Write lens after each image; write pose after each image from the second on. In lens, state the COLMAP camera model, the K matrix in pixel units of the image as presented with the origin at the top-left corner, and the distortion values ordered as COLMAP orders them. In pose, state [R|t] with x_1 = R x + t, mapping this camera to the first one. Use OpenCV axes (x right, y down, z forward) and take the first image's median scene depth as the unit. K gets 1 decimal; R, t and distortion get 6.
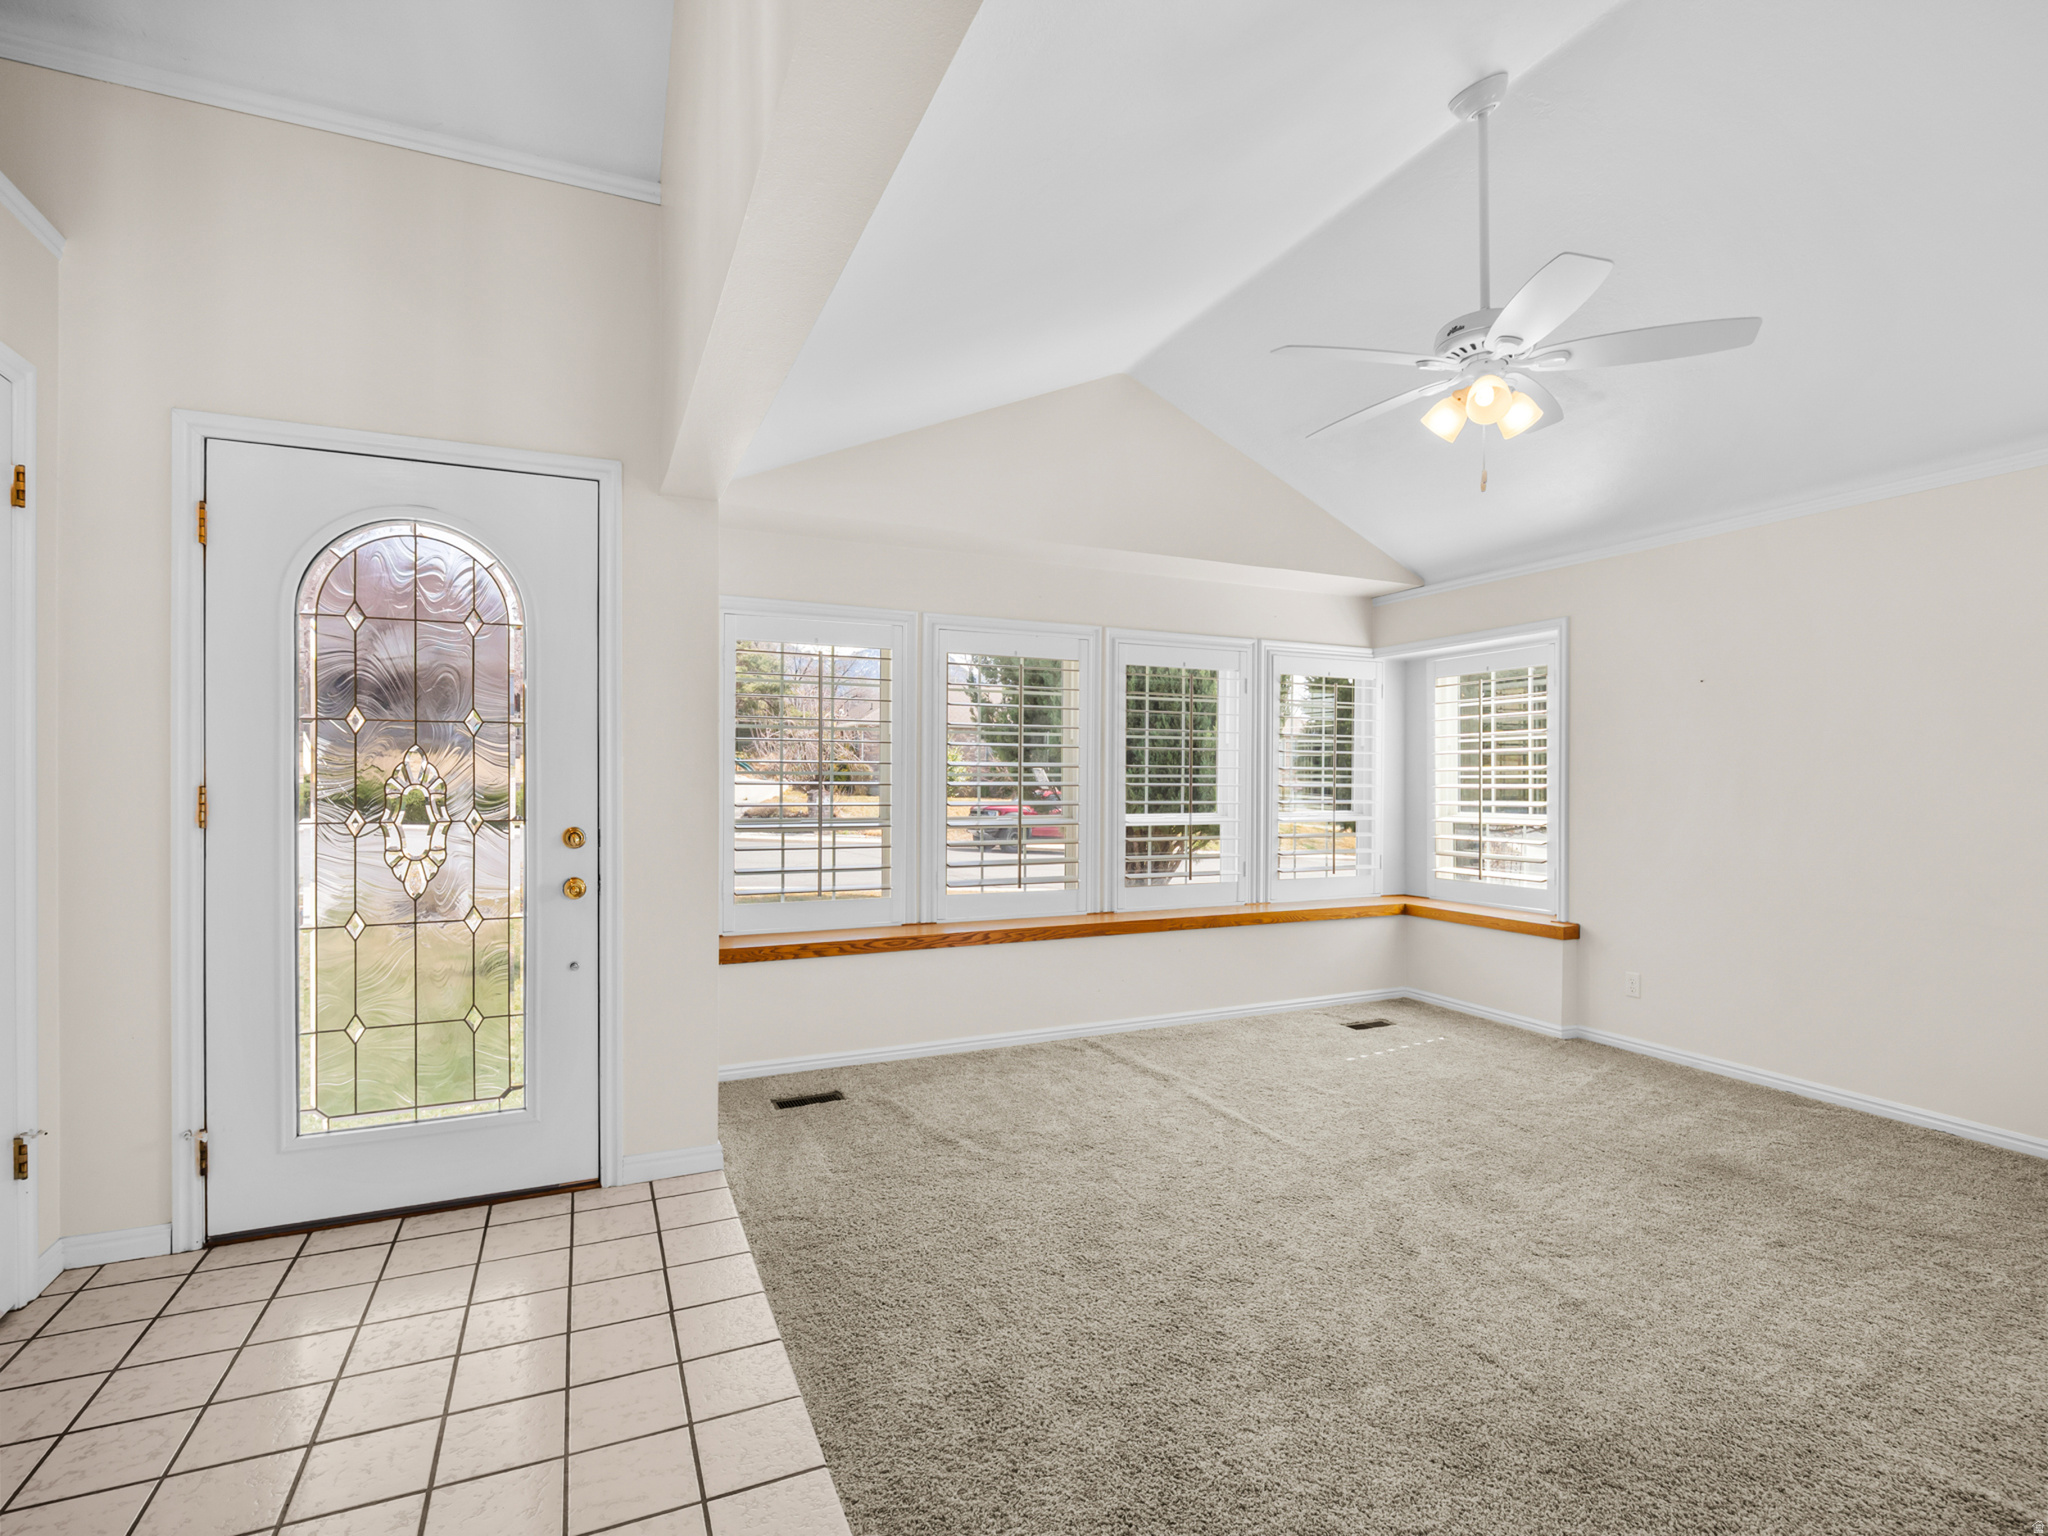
lens RADIAL K [[979.0, 0, 1028.0], [0, 979.0, 779.2], [0, 0, 1]] dist [-0.006837, -0.001922]
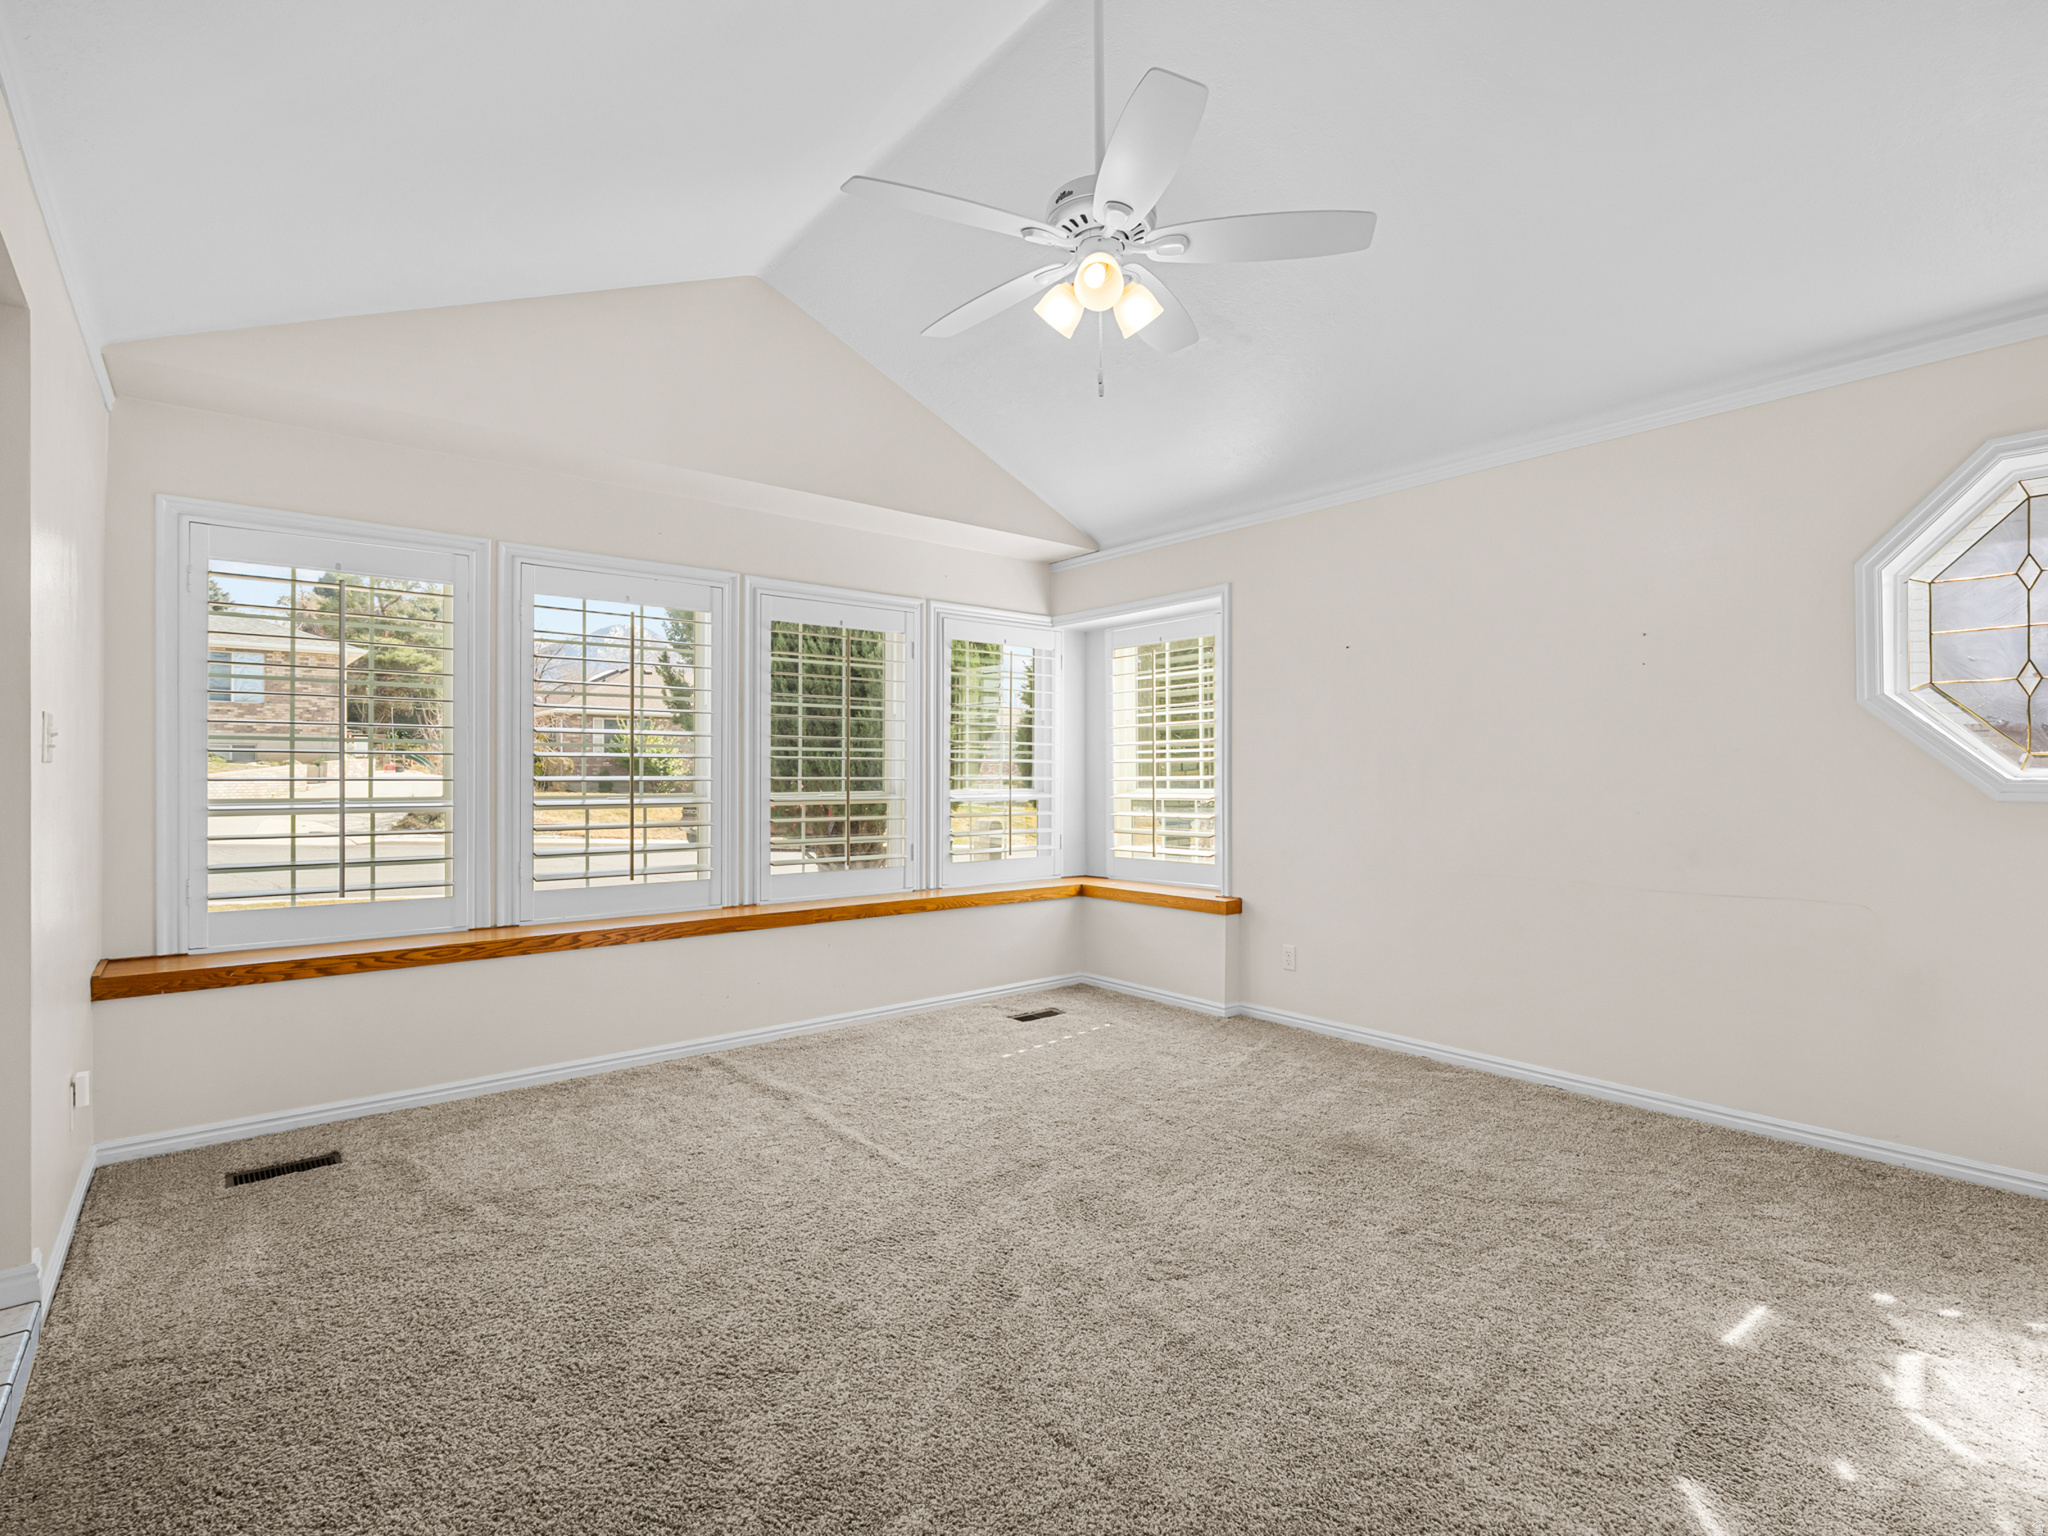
lens RADIAL K [[979.0, 0, 1033.6], [0, 979.0, 777.0], [0, 0, 1]] dist [-0.006837, -0.001922]
pose [[0.965994, -0.004539, 0.258525, 0.124714], [0.004082, 0.999989, 0.002307, 0.027029], [-0.258533, -0.001174, 0.966002, 0.122779]]
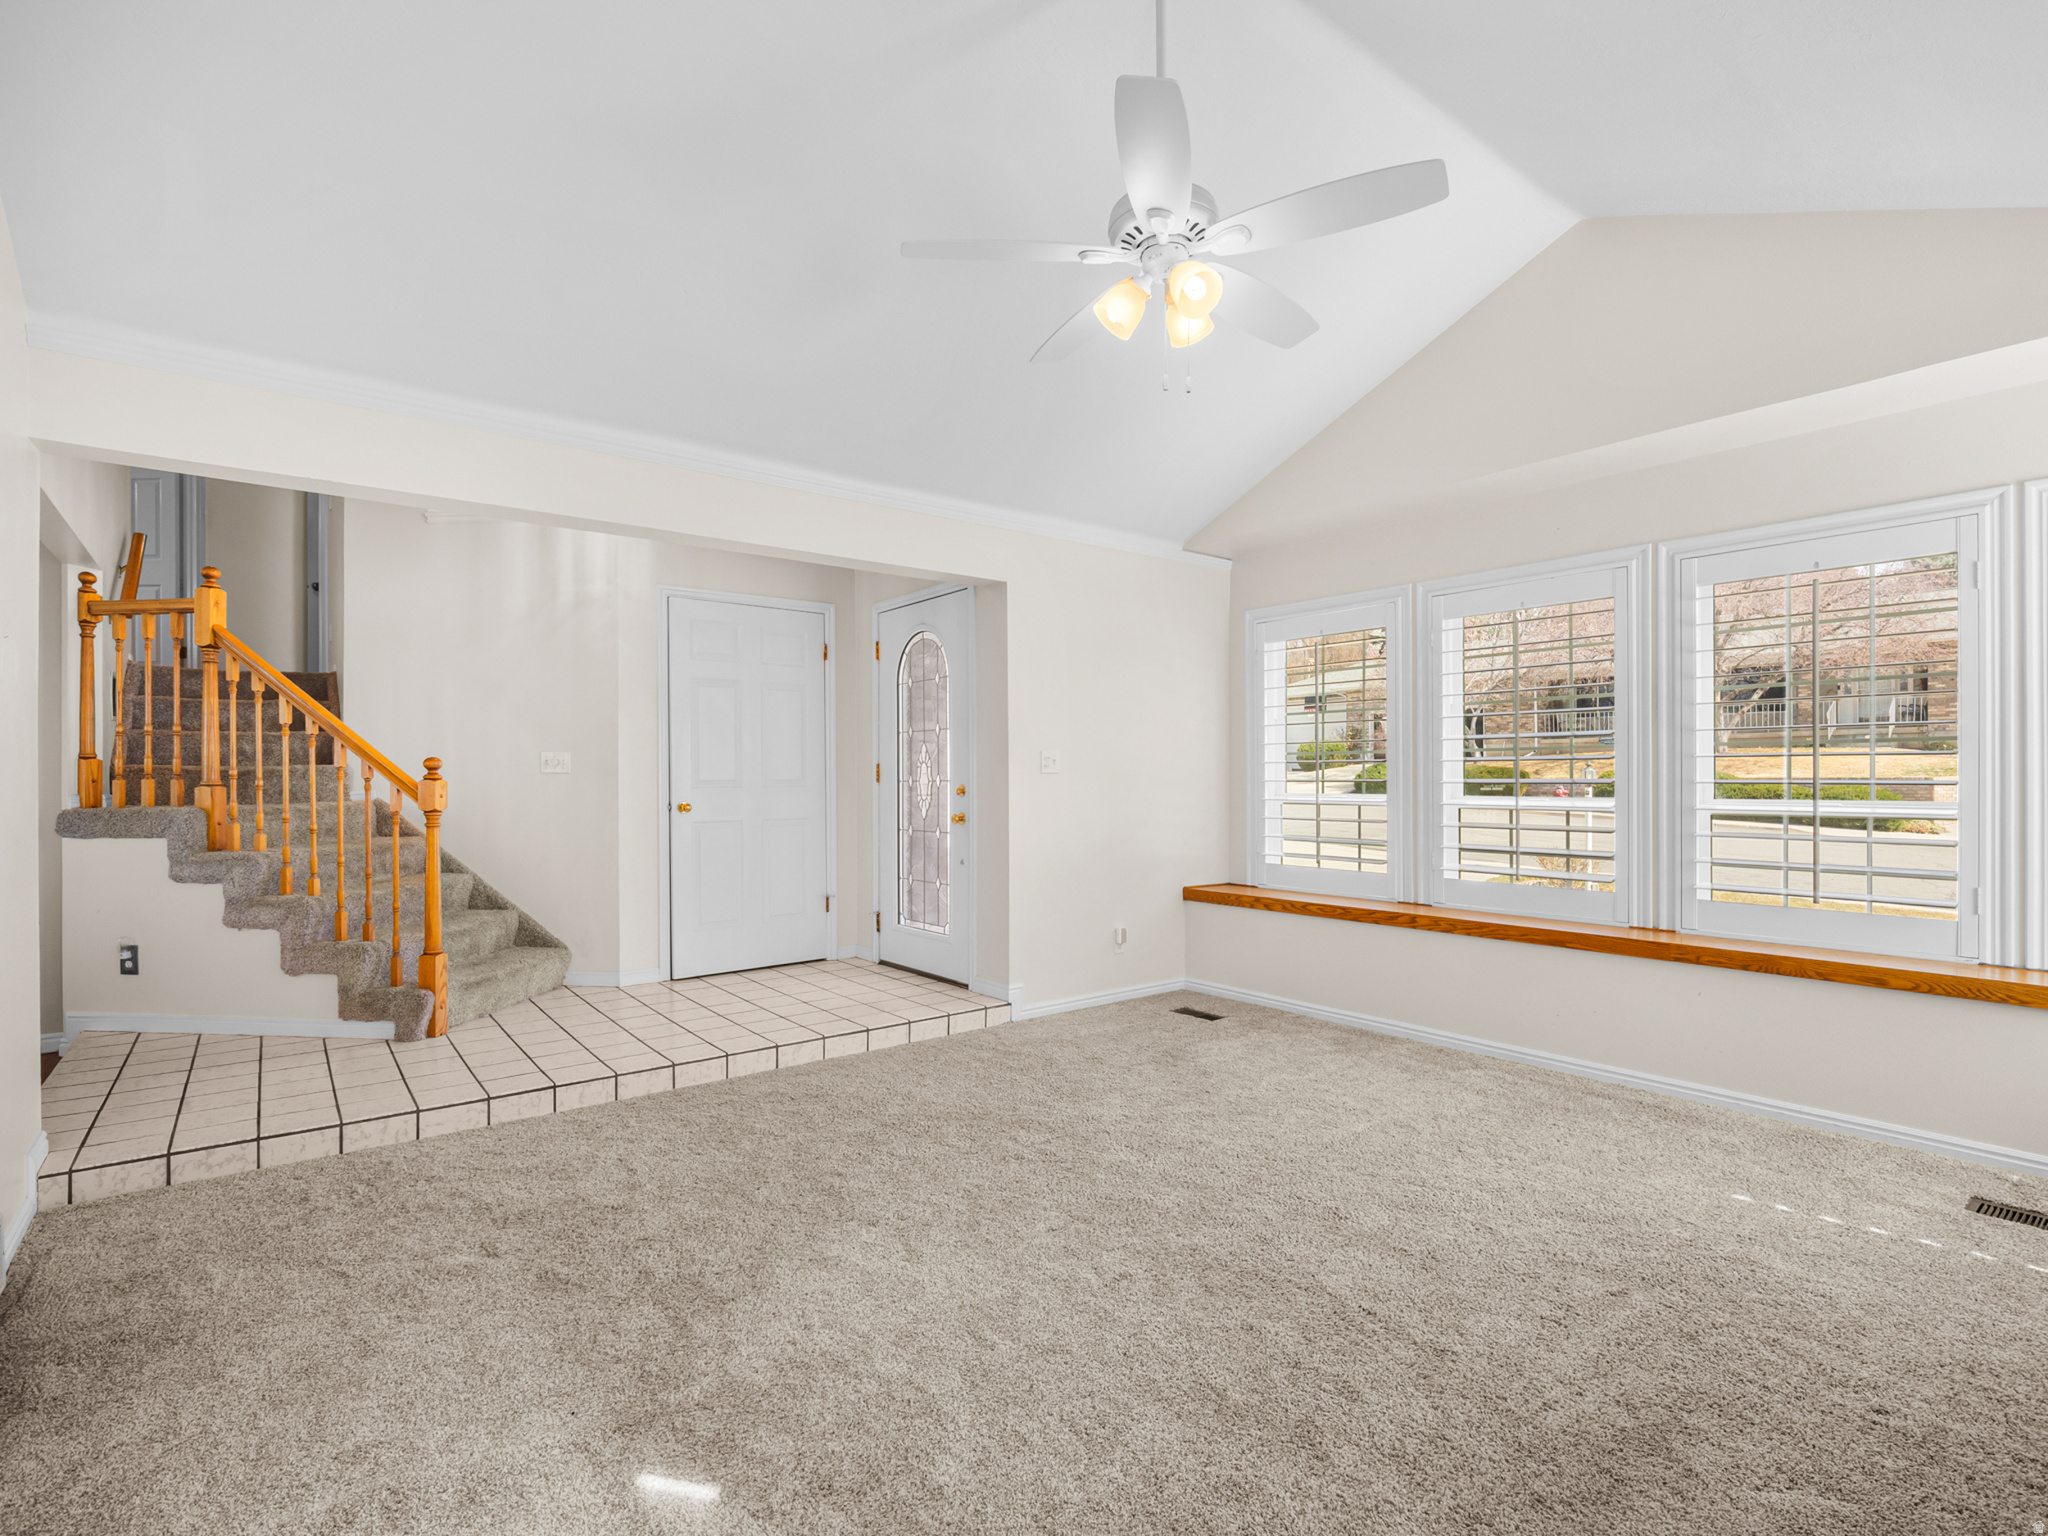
lens RADIAL K [[979.0, 0, 1012.5], [0, 979.0, 779.1], [0, 0, 1]] dist [-0.006837, -0.001922]
pose [[0.229438, -0.000778, -0.973323, 0.840472], [0.004419, 0.999990, 0.000243, 0.024968], [0.973313, -0.004357, 0.229440, 0.438876]]
